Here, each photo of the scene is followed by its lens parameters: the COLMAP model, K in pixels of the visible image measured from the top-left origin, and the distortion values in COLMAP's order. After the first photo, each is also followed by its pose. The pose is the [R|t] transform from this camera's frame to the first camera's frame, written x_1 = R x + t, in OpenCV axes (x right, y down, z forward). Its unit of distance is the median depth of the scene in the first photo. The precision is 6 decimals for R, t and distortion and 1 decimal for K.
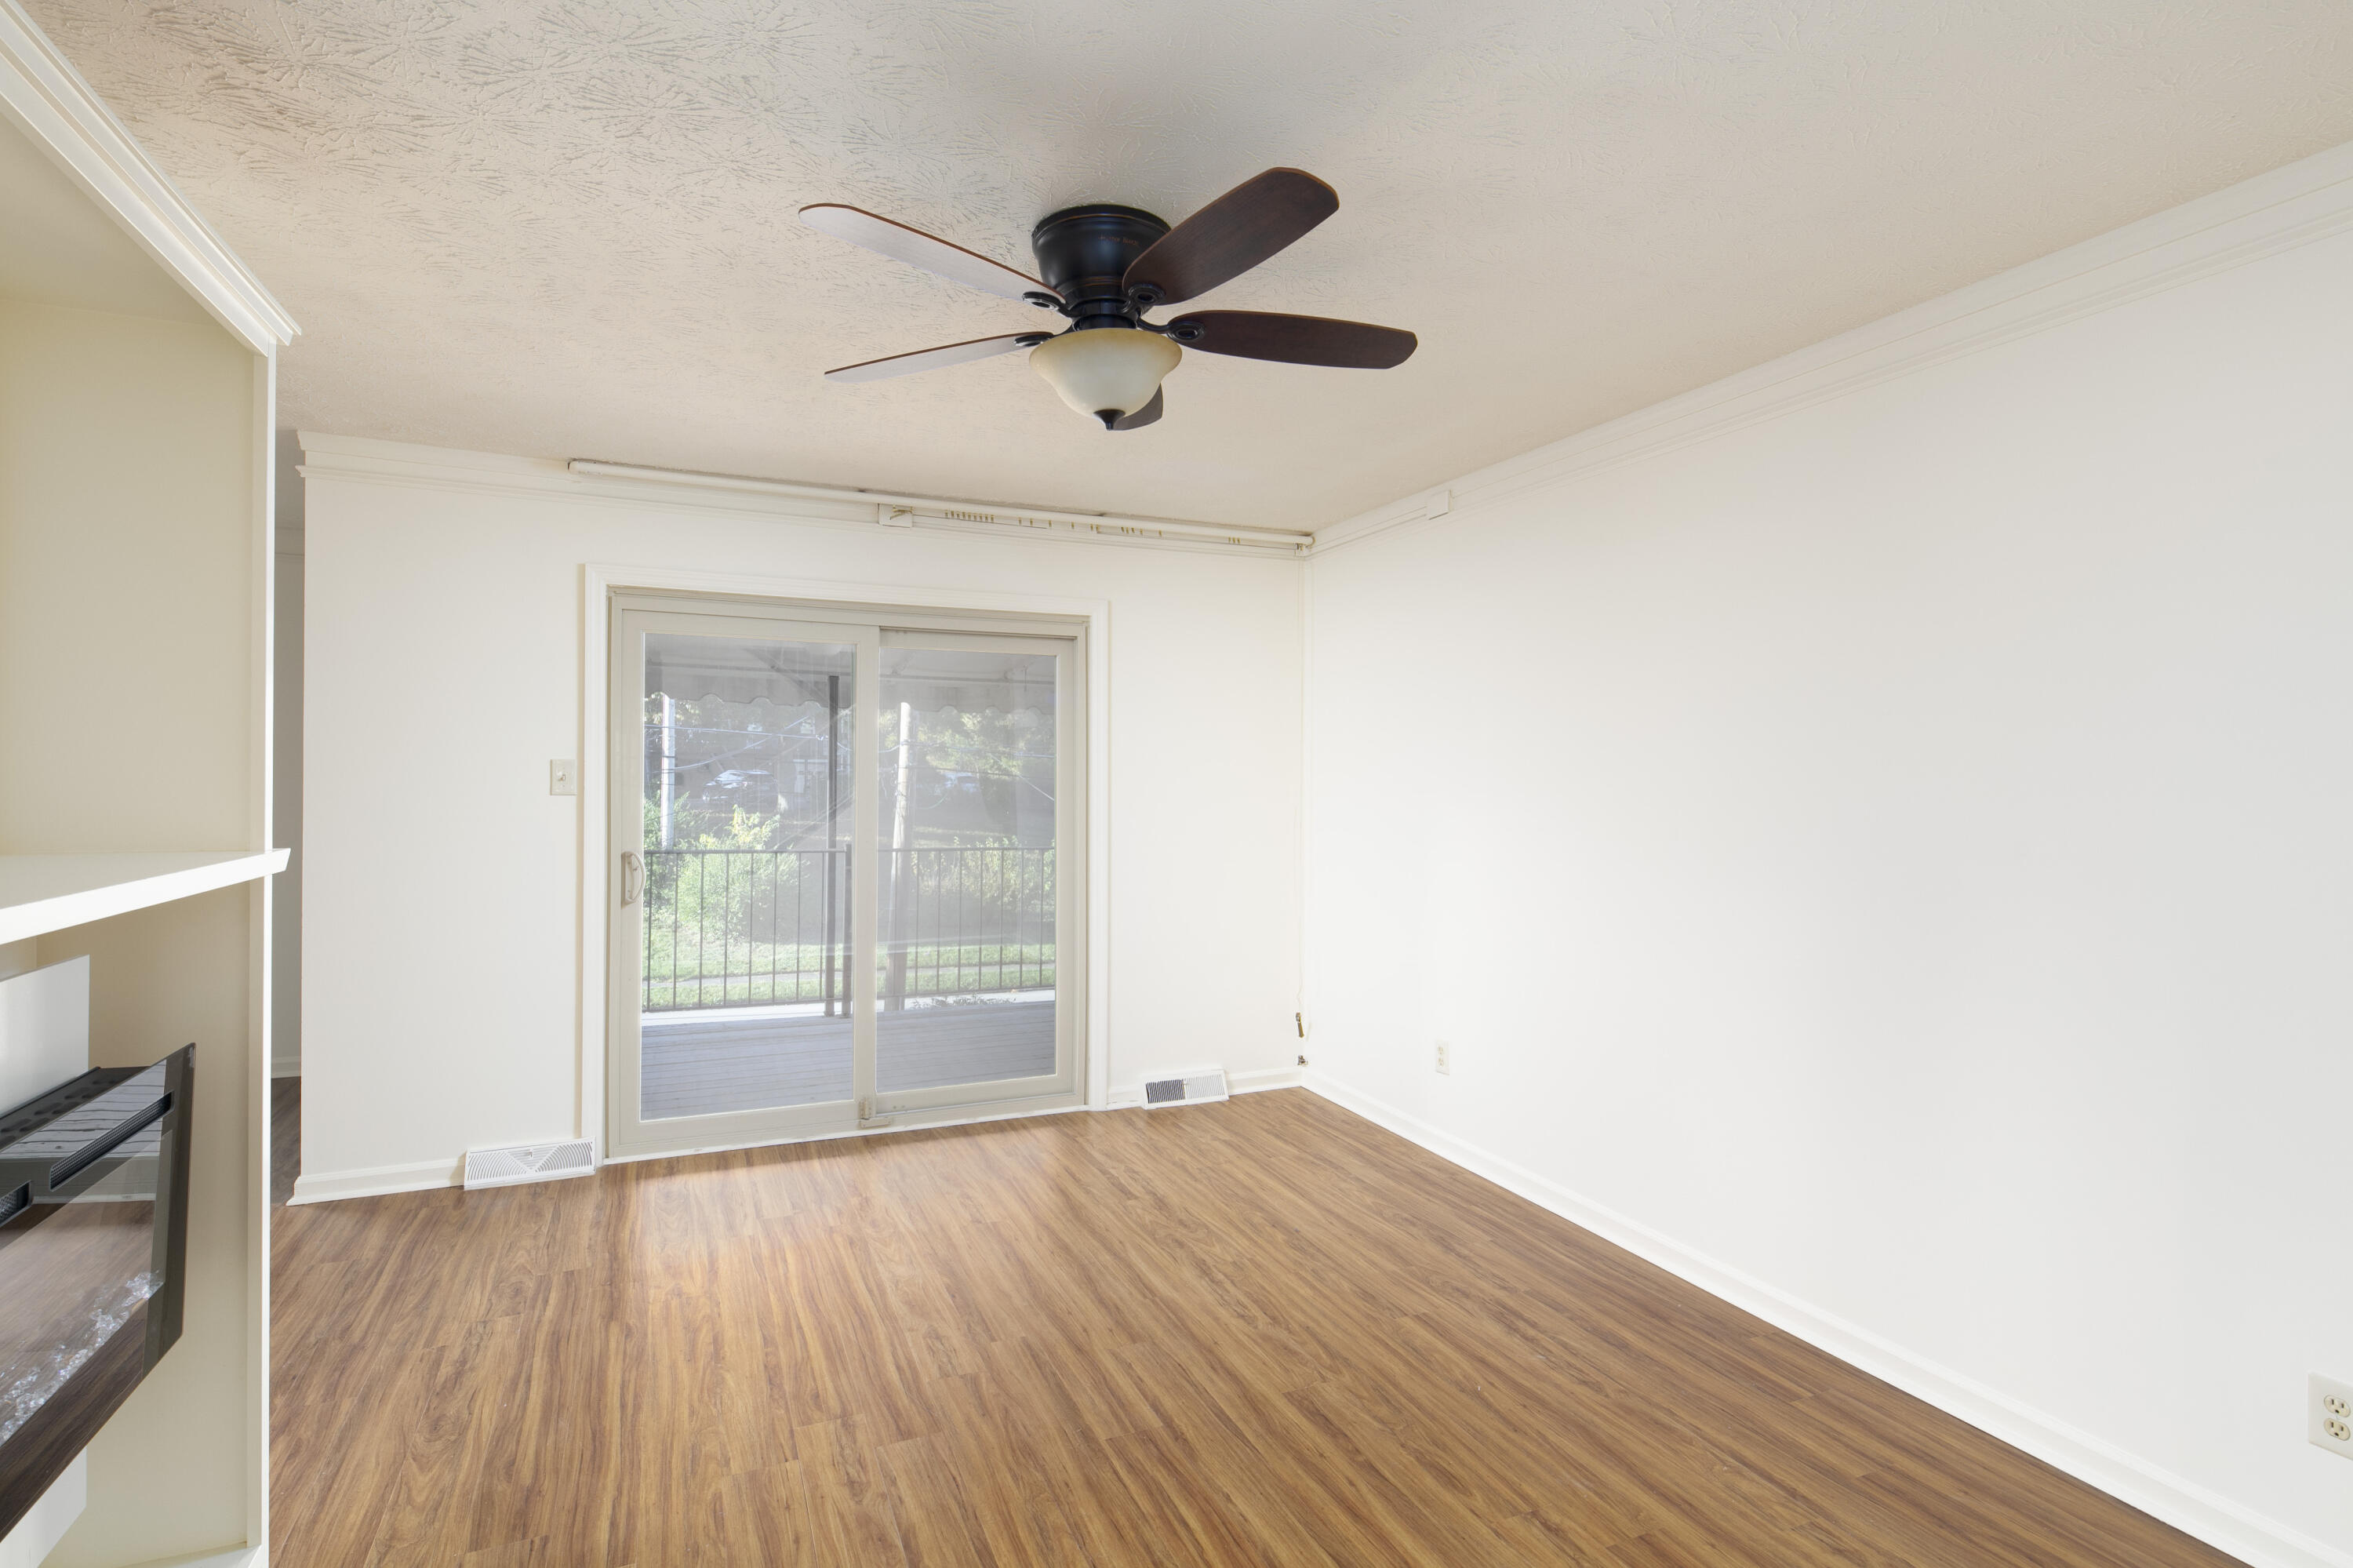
lens RADIAL K [[1138.2, 0, 1169.1], [0, 1138.2, 765.2], [0, 0, 1]] dist [0.001017, -0.003957]
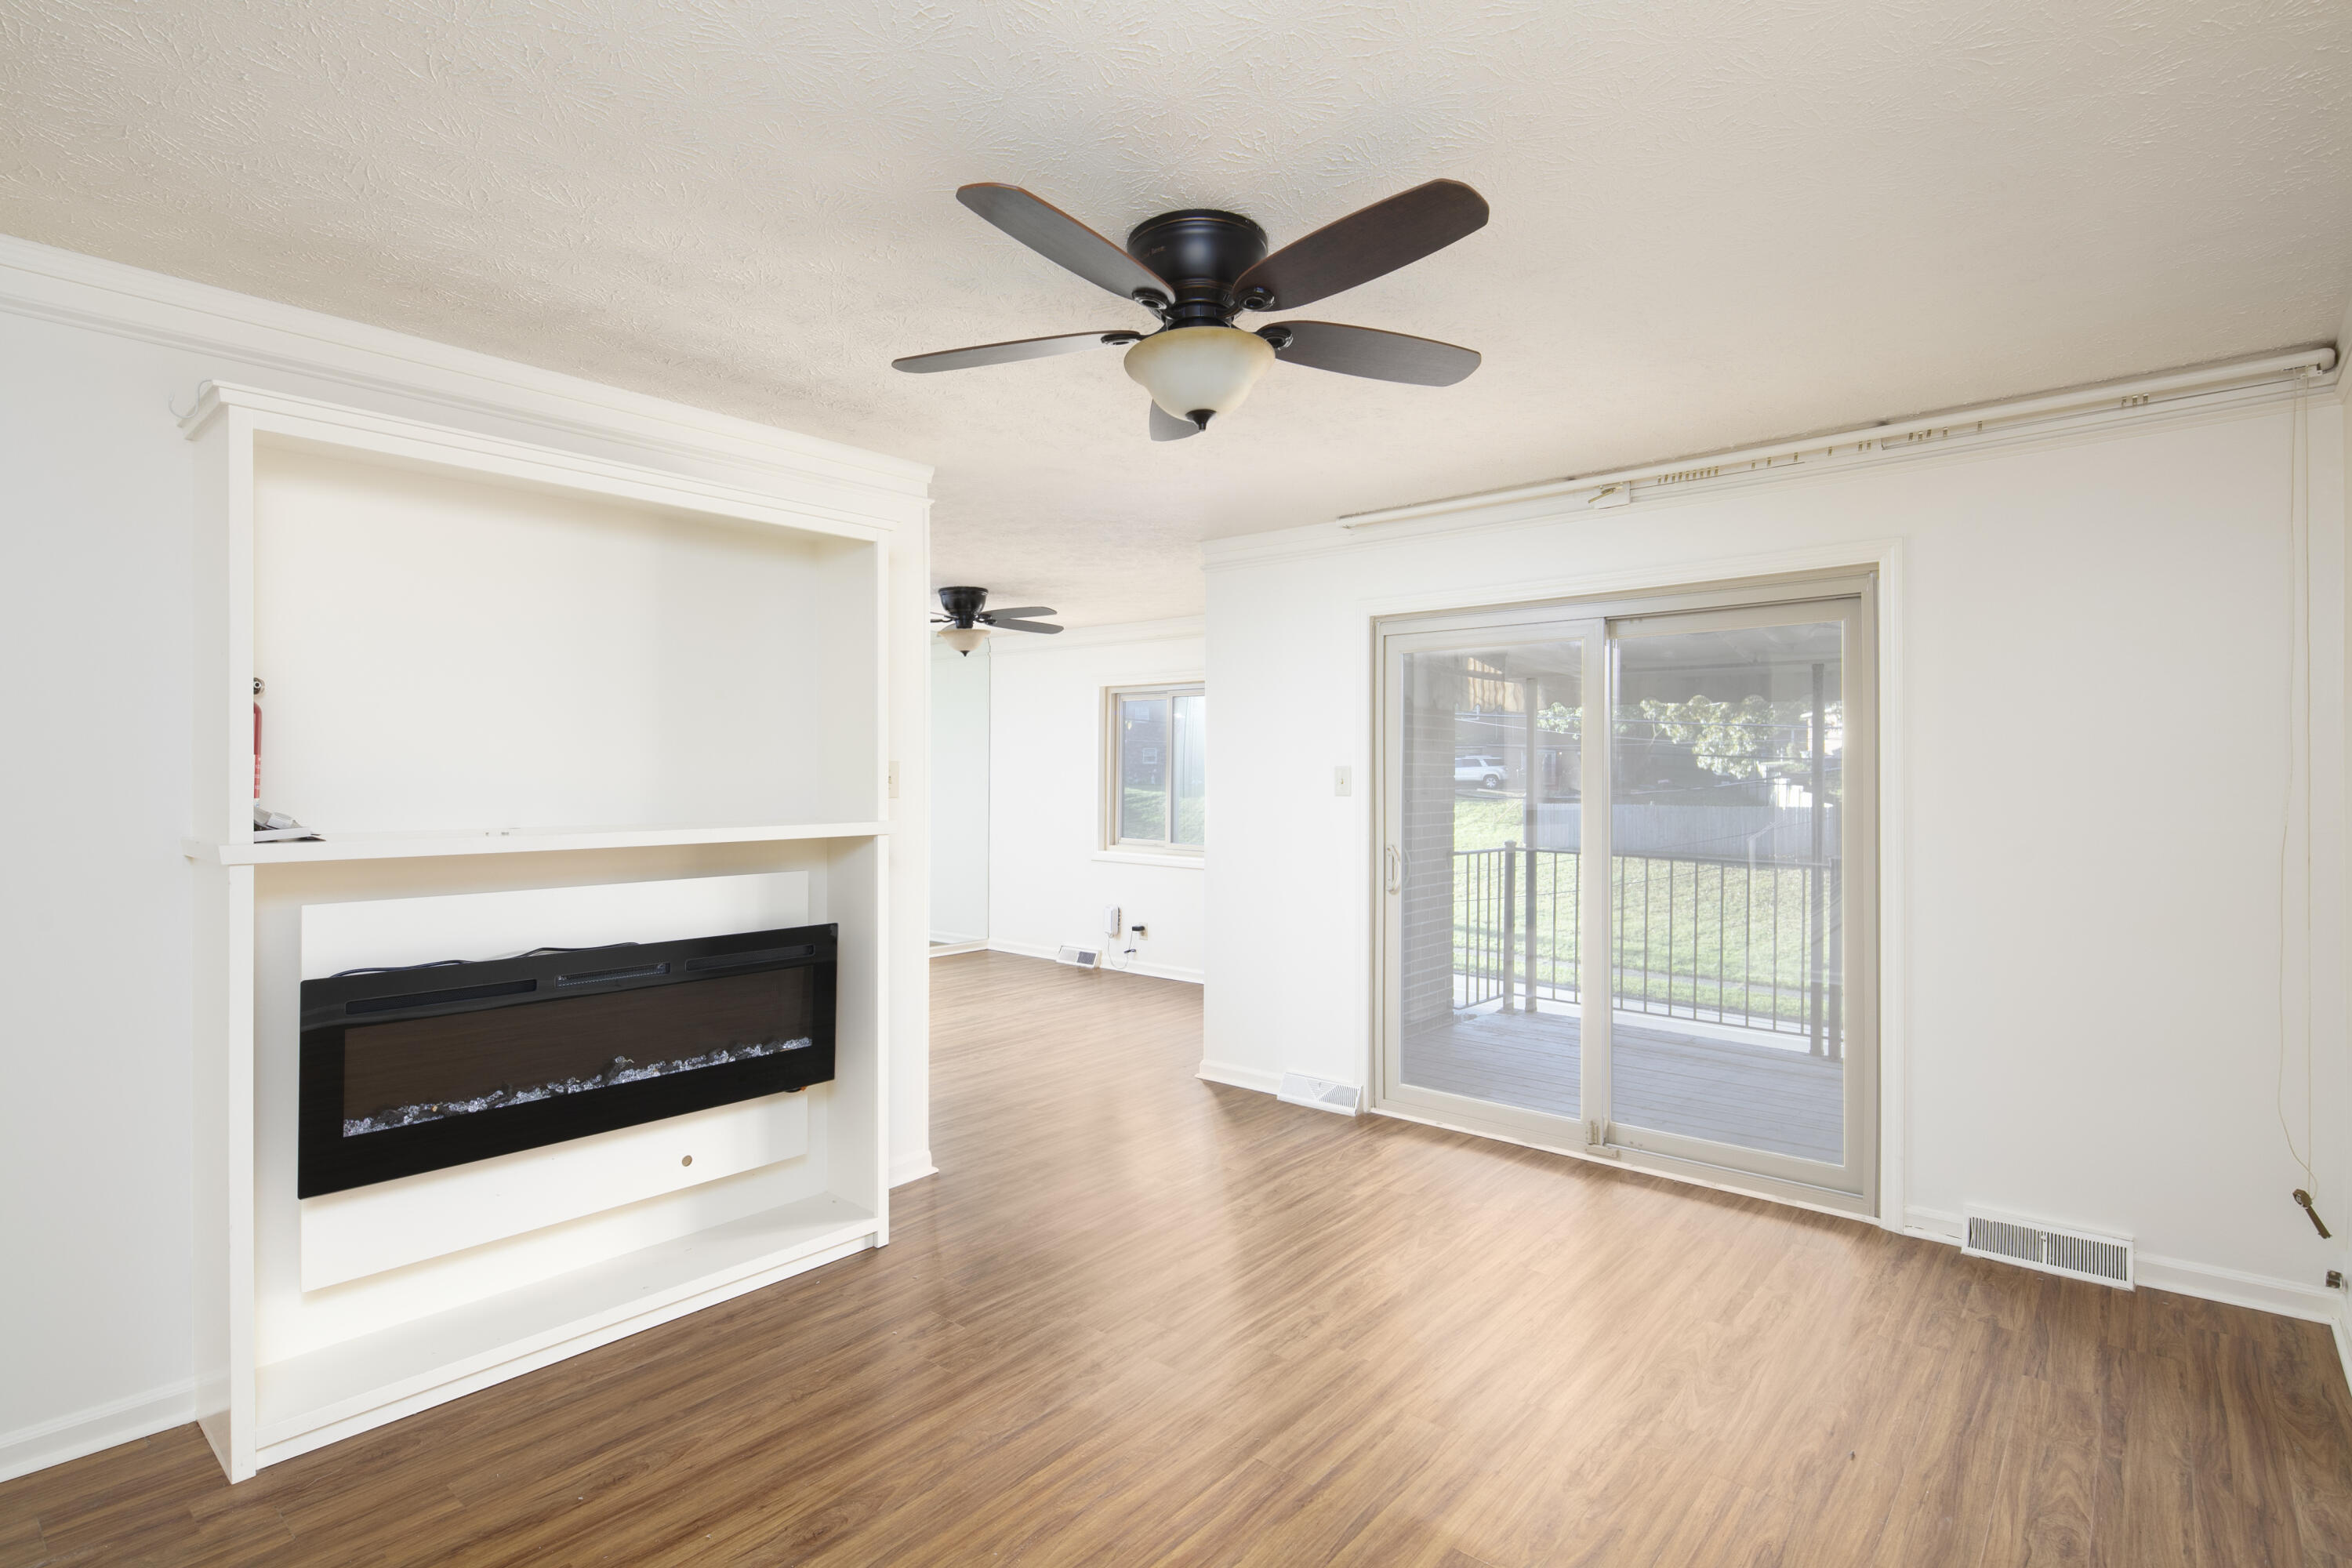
lens RADIAL K [[1137.6, 0, 1167.2], [0, 1137.6, 776.2], [0, 0, 1]] dist [0.001017, -0.003957]
pose [[0.437750, -0.007008, -0.899069, 0.701097], [0.011584, 0.999931, -0.002154, 0.008242], [0.899022, -0.009472, 0.437801, 0.453006]]
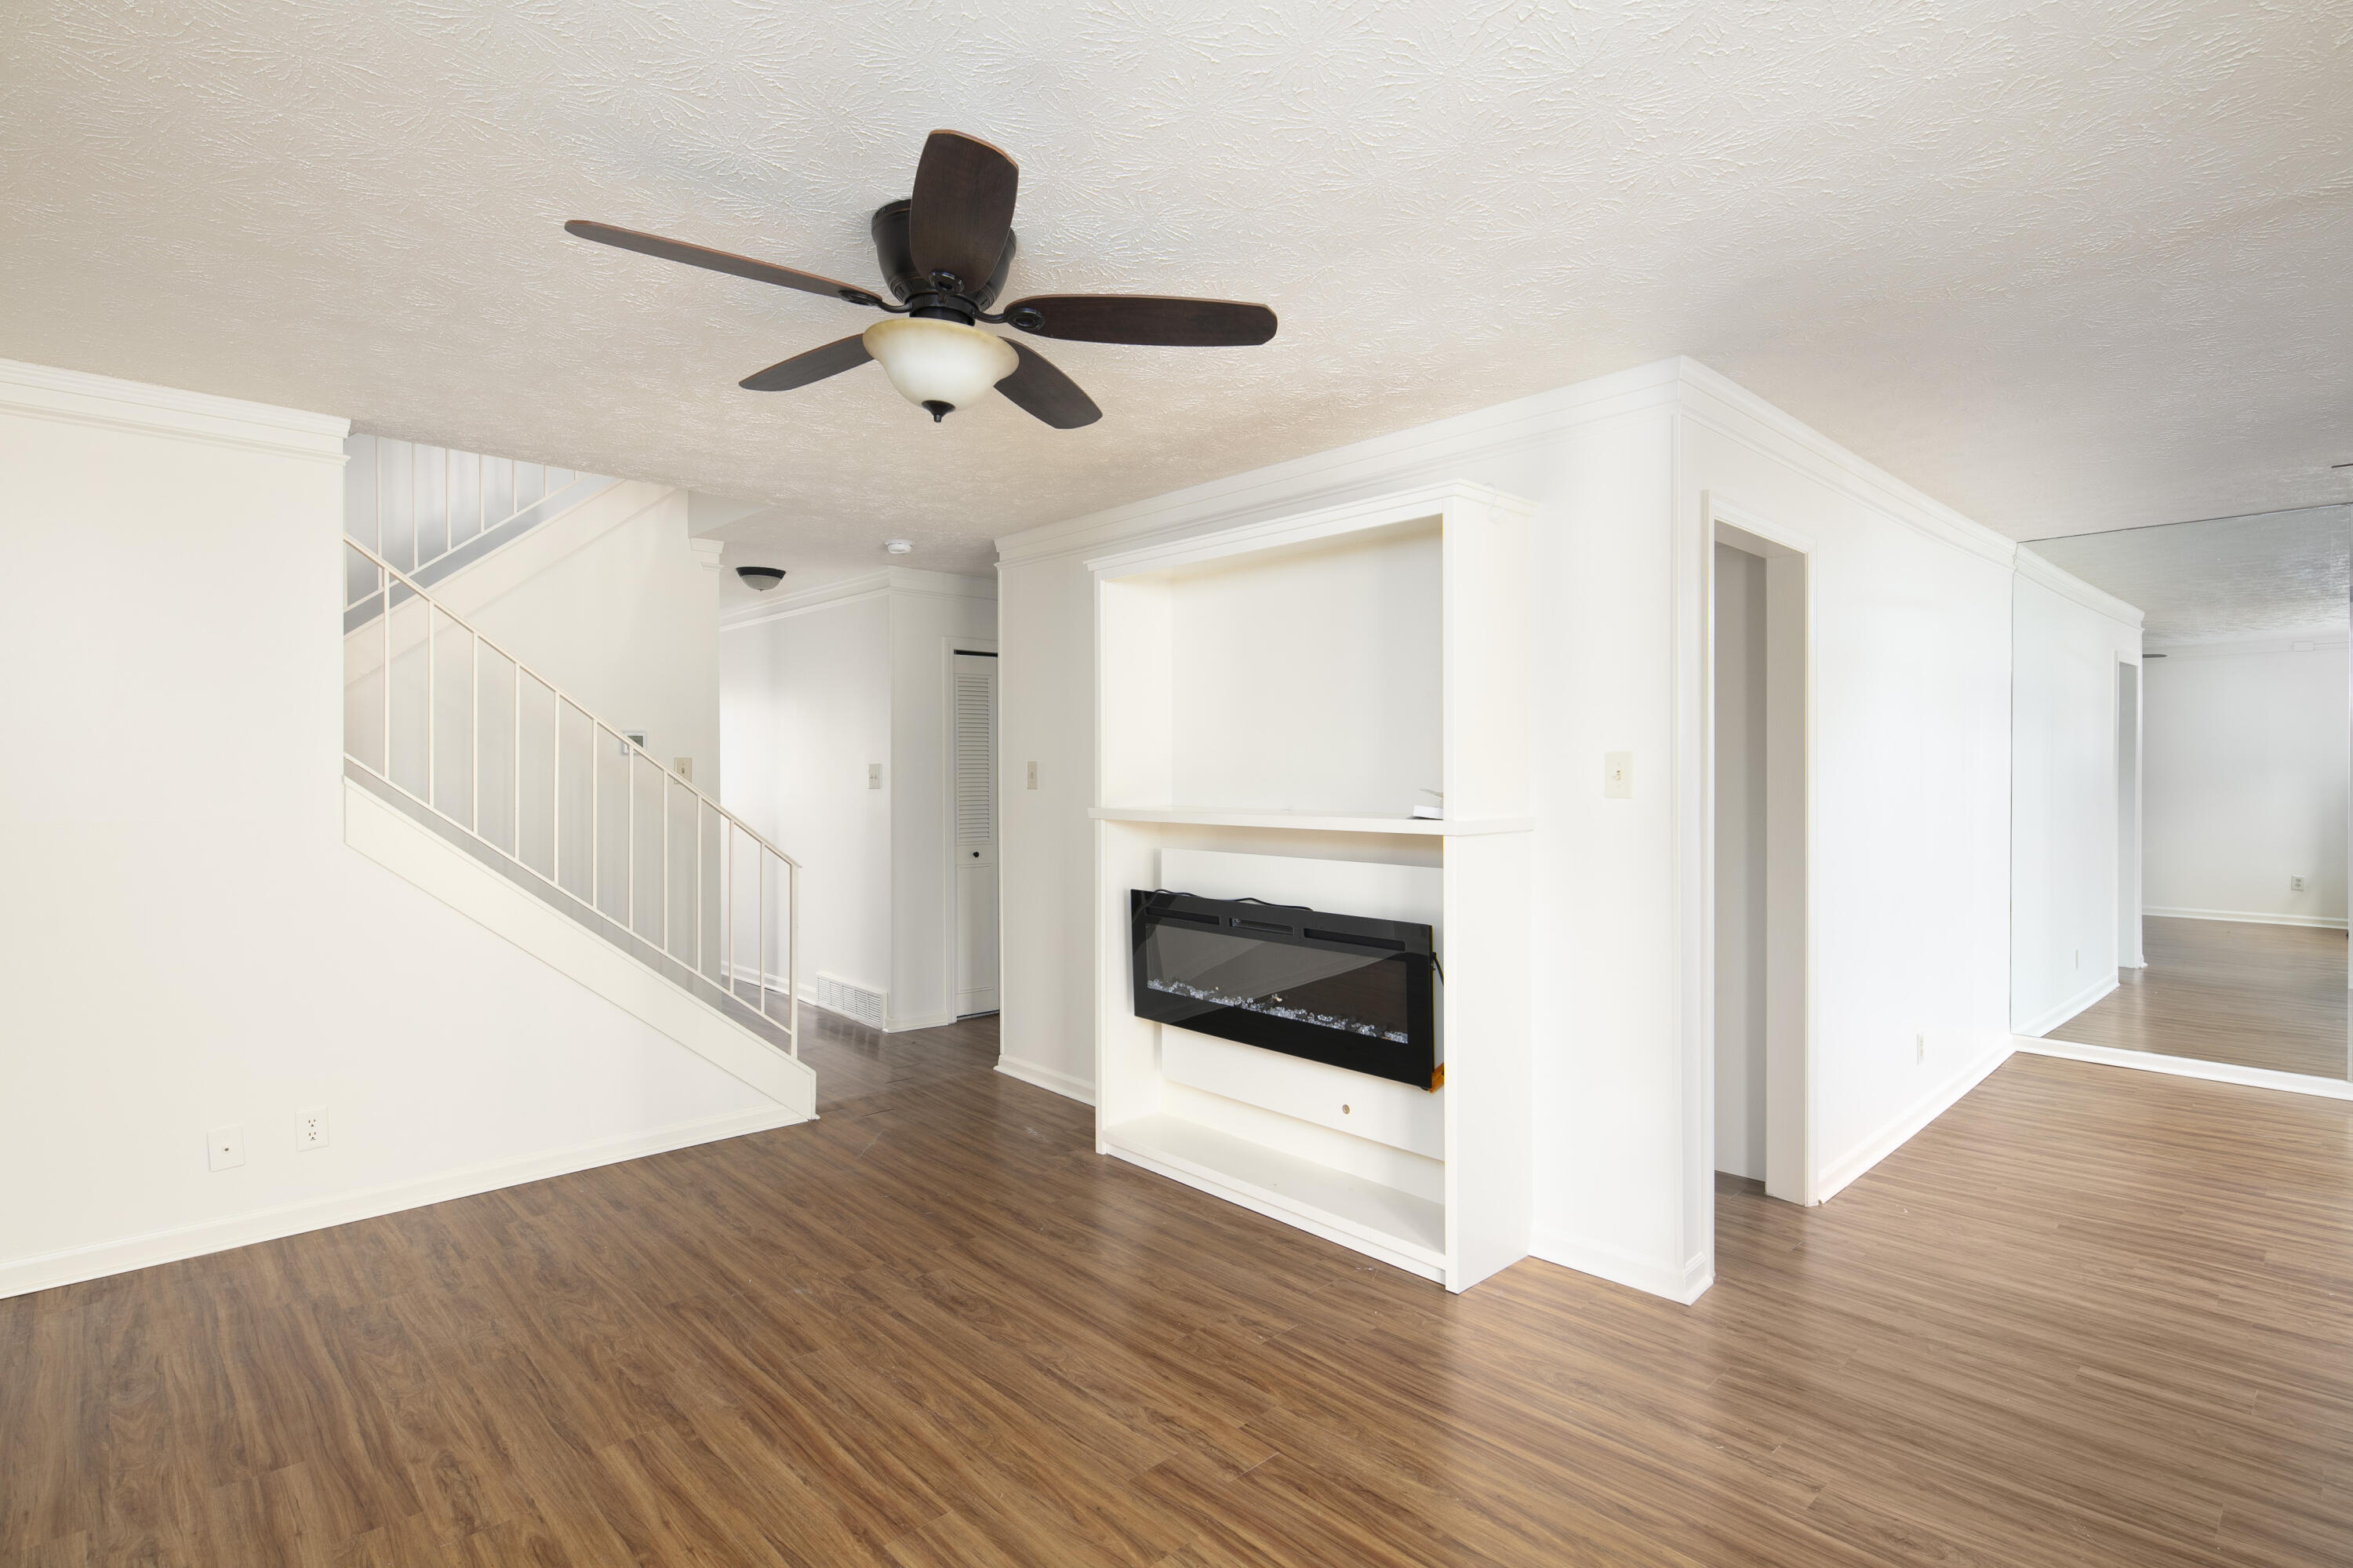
lens RADIAL K [[1138.2, 0, 1180.4], [0, 1138.2, 786.2], [0, 0, 1]] dist [0.001017, -0.003957]
pose [[-0.940365, -0.003453, -0.340150, 0.069150], [-0.004049, 0.999991, 0.001044, 0.018286], [0.340144, 0.002359, -0.940370, 1.688228]]
